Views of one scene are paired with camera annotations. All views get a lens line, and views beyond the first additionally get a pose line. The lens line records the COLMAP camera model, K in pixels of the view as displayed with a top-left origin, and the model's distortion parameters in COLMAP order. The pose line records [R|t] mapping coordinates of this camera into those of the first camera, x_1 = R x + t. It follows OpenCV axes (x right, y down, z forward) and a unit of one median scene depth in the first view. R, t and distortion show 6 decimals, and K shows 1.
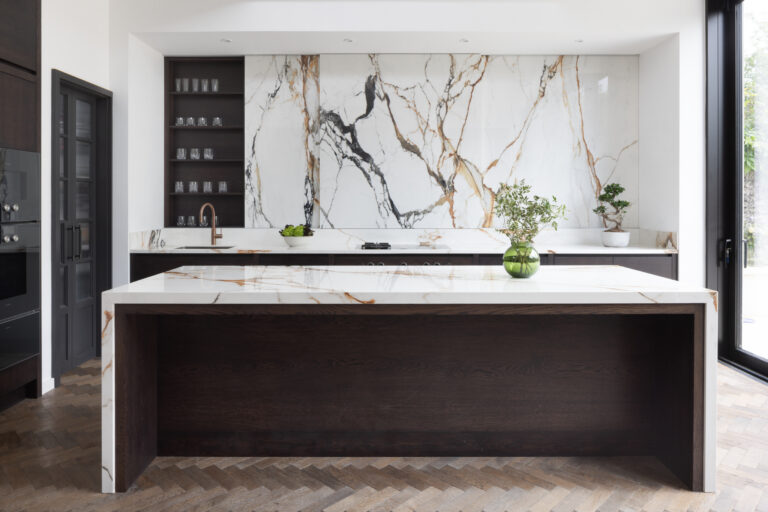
lens RADIAL K [[529.7, 0, 384.0], [0, 529.7, 256.0], [0, 0, 1]] dist [-0.002797, 0.000258]
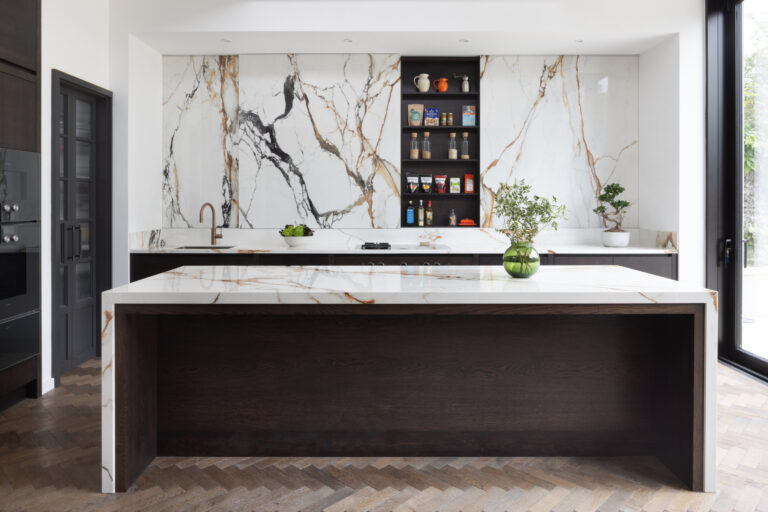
lens RADIAL K [[529.6, 0, 384.0], [0, 529.6, 256.0], [0, 0, 1]] dist [-0.002180, -0.000519]
pose [[1.000000, -0.000018, -0.000023, 0.155214], [0.000018, 1.000000, 0.000004, -0.000078], [0.000023, -0.000004, 1.000000, -0.000105]]
